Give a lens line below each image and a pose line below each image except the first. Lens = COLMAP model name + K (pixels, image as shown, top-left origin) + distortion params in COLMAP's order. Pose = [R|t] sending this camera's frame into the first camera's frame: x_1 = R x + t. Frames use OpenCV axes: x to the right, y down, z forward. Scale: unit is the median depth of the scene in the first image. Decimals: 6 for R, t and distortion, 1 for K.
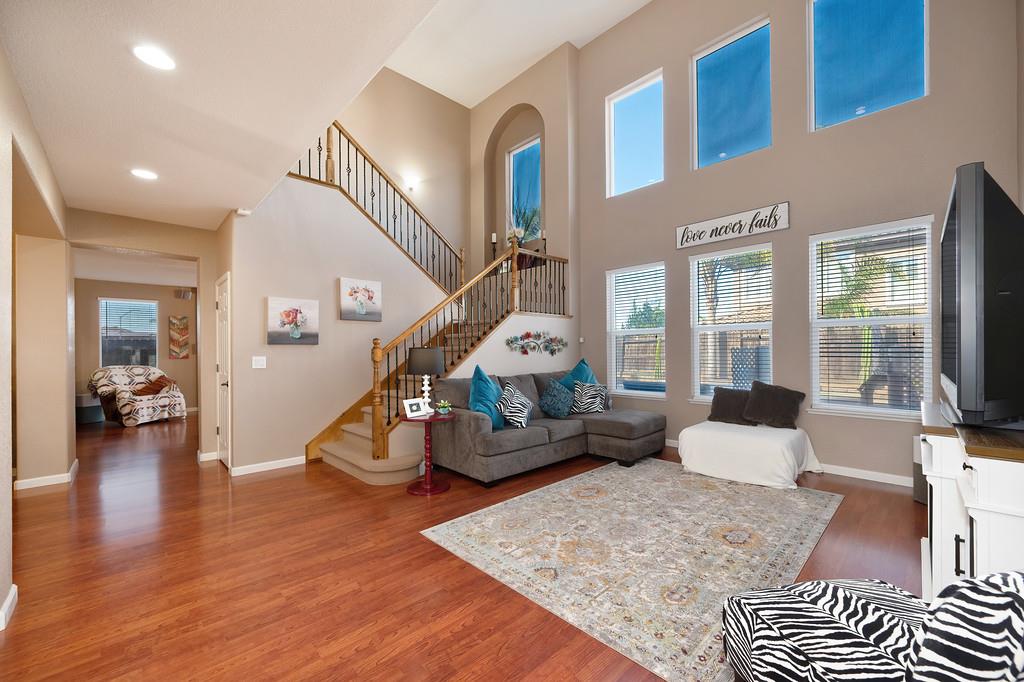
lens RADIAL K [[425.5, 0, 506.2], [0, 425.5, 351.4], [0, 0, 1]] dist [-0.001075, -0.000094]
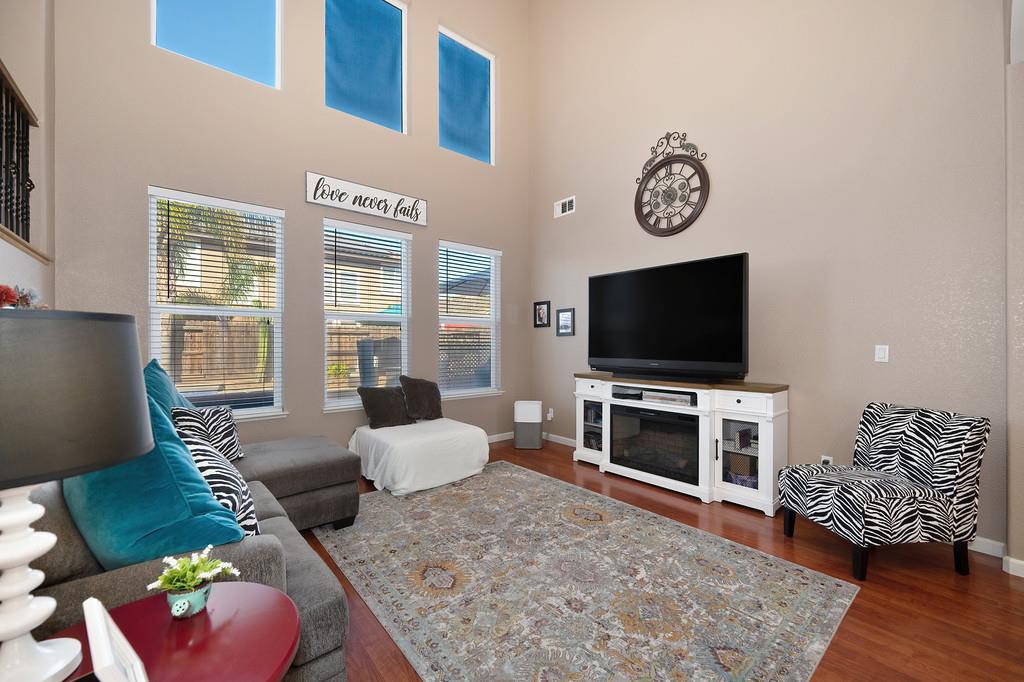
lens RADIAL K [[412.7, 0, 515.7], [0, 412.7, 343.7], [0, 0, 1]] dist [-0.000795, -0.000073]
pose [[0.020586, 0.005499, 0.999773, -0.410268], [0.000868, 0.999984, -0.005518, 0.003882], [-0.999788, 0.000981, 0.020581, 0.920774]]
